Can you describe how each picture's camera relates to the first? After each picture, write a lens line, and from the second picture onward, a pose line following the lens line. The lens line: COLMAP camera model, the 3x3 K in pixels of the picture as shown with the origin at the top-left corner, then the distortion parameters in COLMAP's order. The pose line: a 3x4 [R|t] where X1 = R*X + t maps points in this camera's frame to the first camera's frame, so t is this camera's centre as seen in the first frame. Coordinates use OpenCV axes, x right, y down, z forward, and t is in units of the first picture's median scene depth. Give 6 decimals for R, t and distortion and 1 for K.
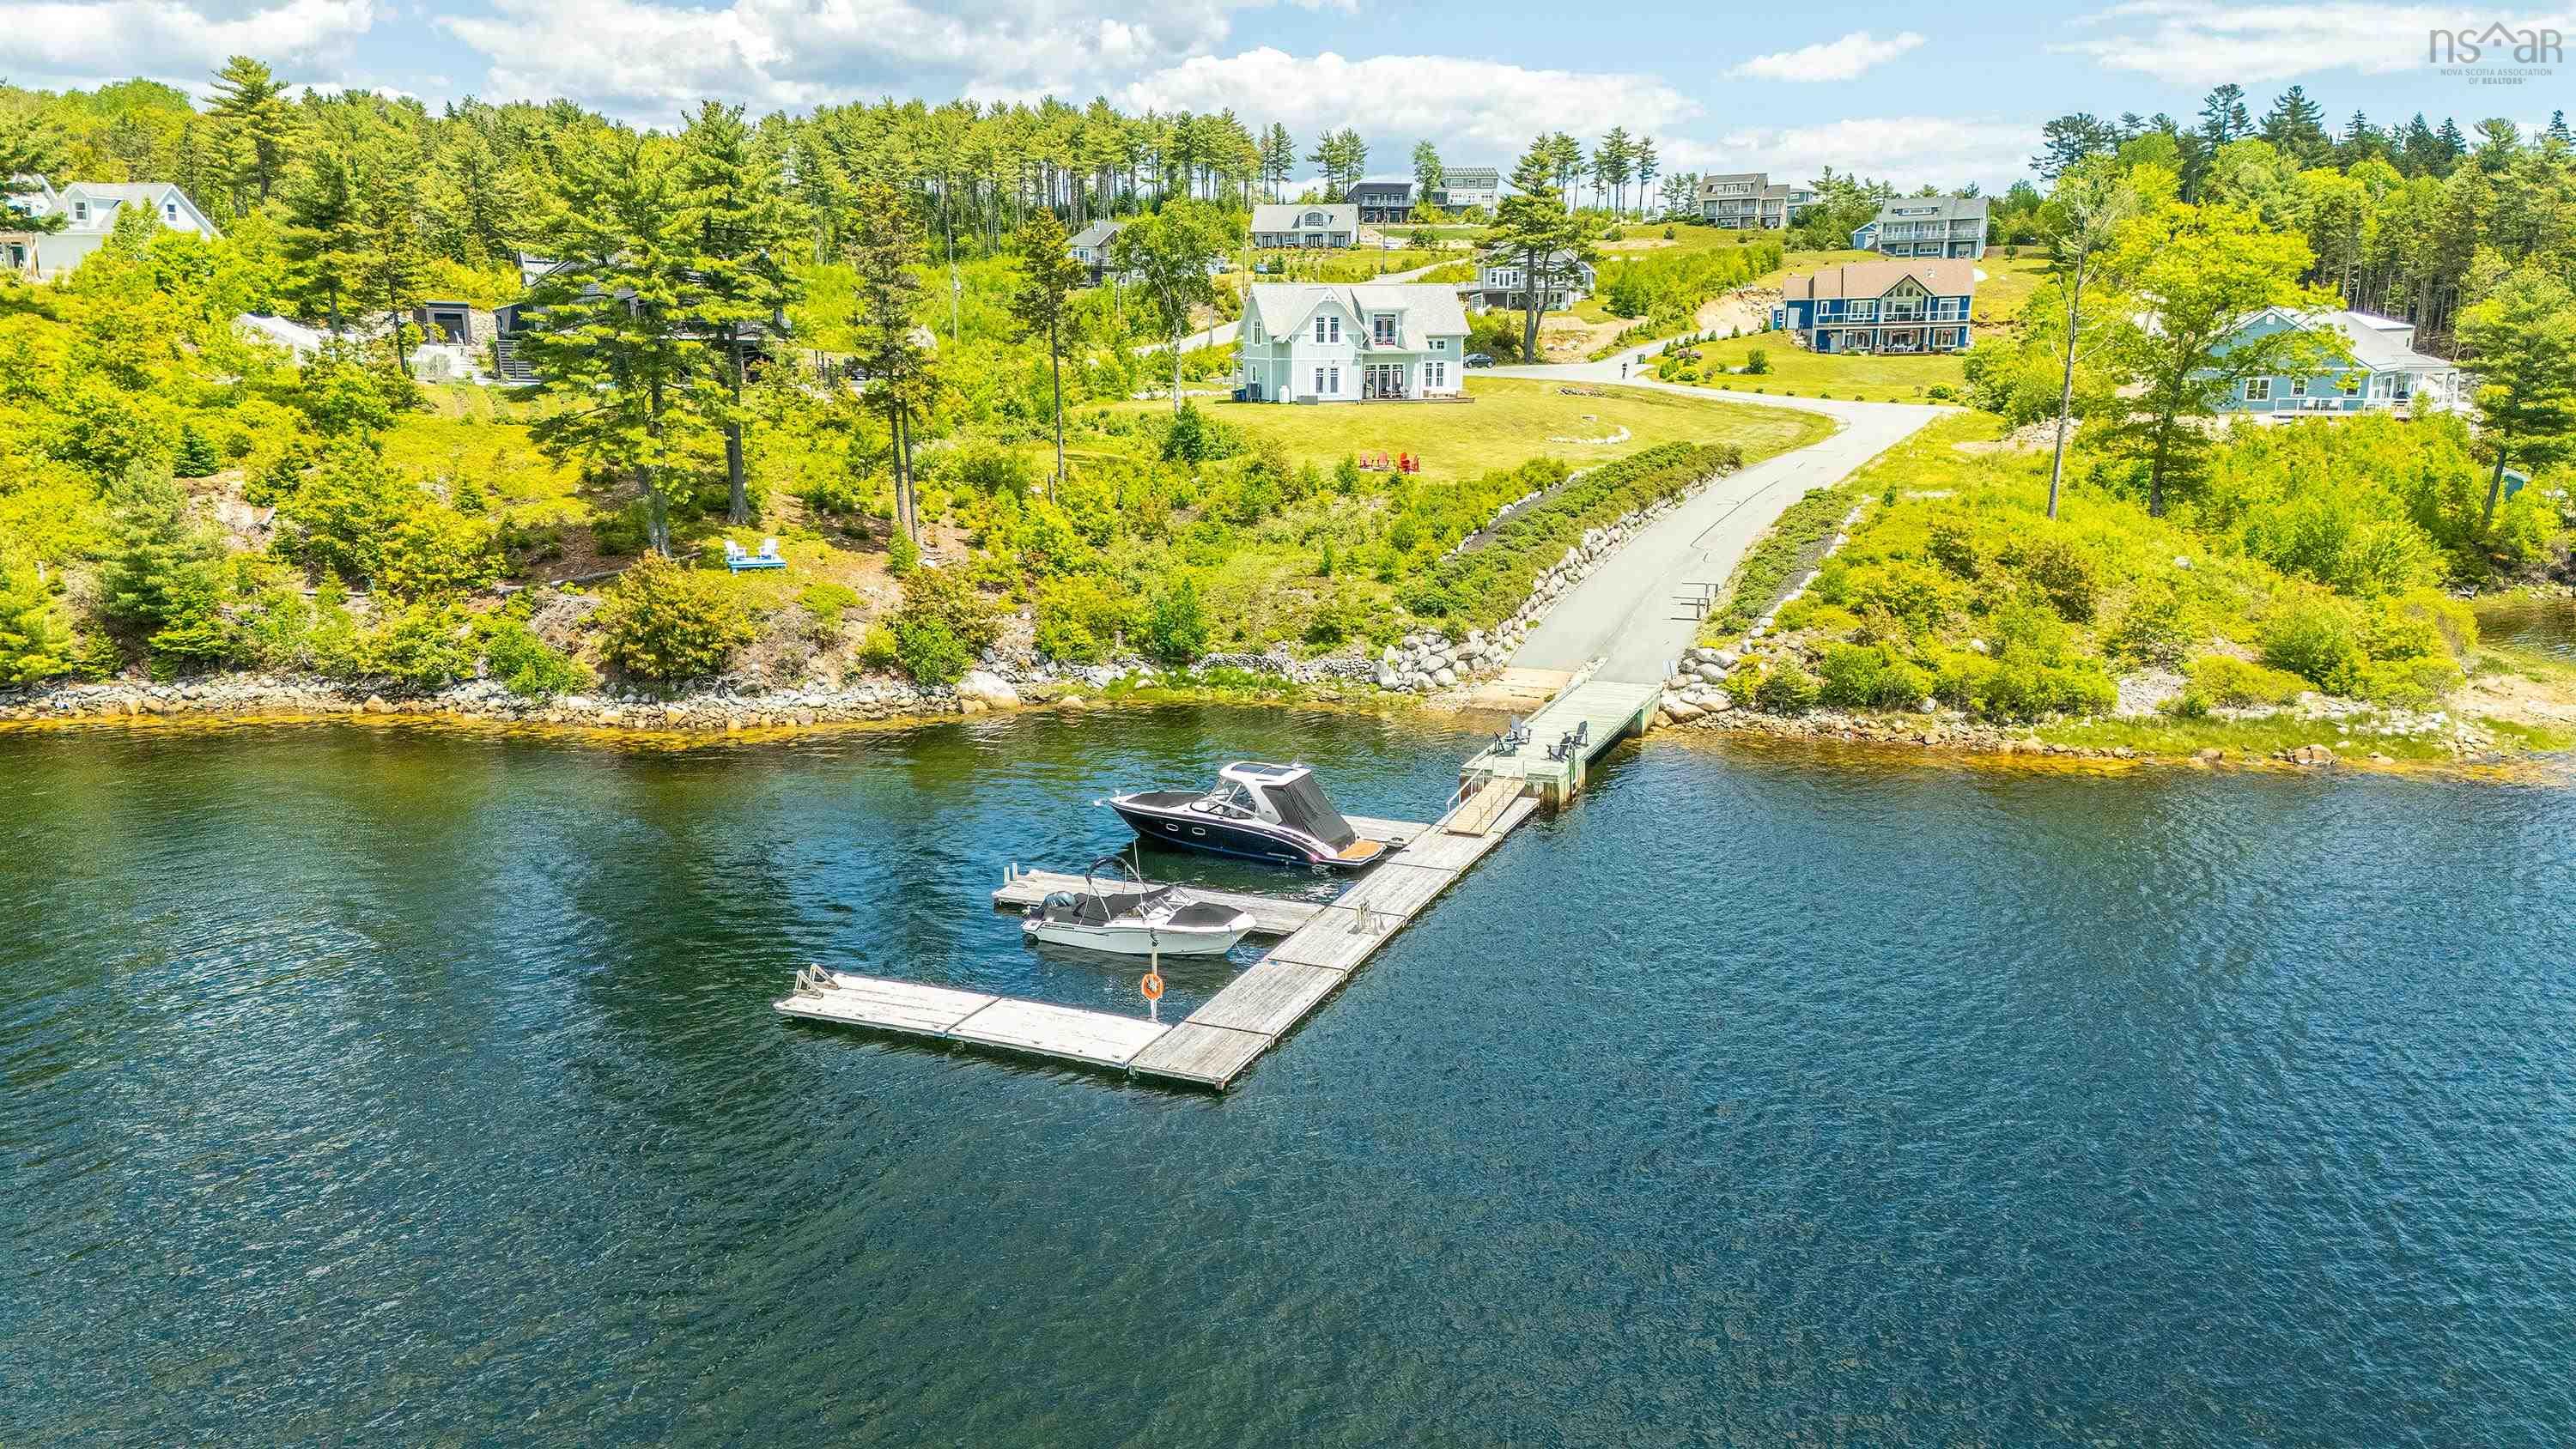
lens RADIAL K [[1854.6, 0, 1290.2], [0, 1854.6, 722.2], [0, 0, 1]] dist [0.290083, -0.299672]
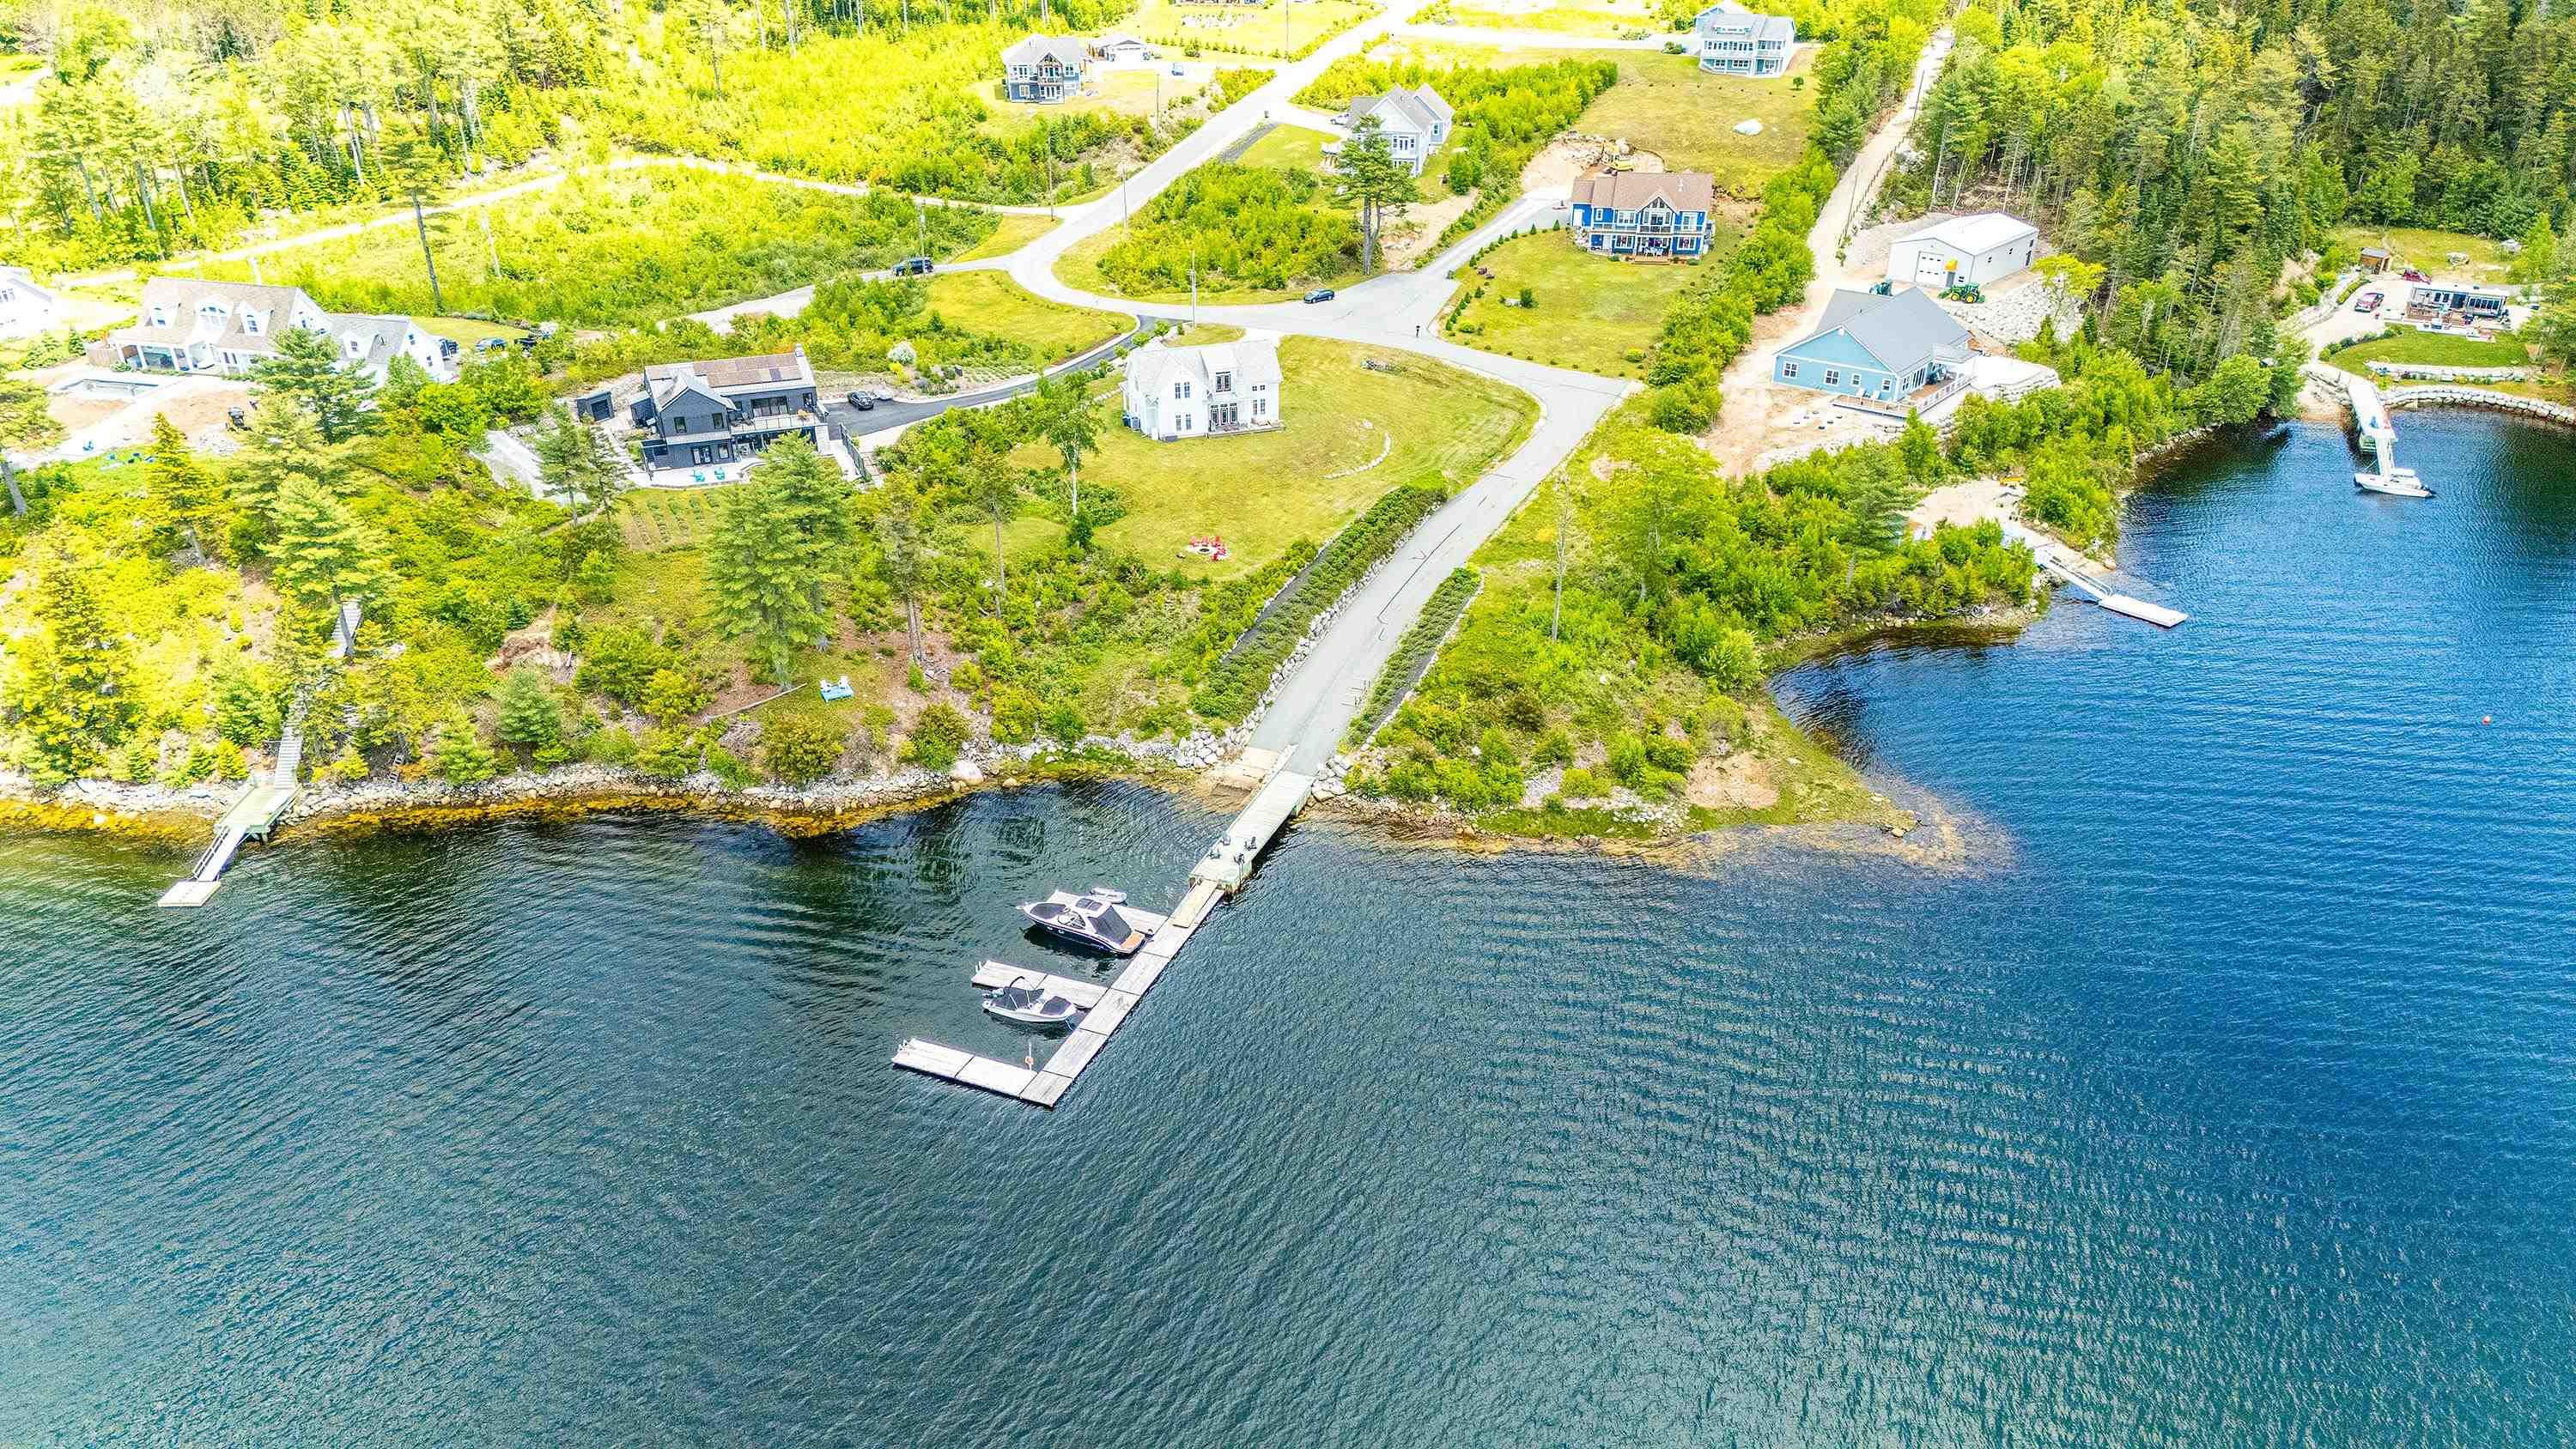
lens RADIAL K [[1854.6, 0, 1298.7], [0, 1854.6, 729.7], [0, 0, 1]] dist [0.290083, -0.299672]
pose [[0.999961, -0.006677, 0.005702, 0.164094], [0.004882, 0.962582, 0.270945, -0.570504], [-0.007298, -0.270907, 0.962578, -0.815290]]
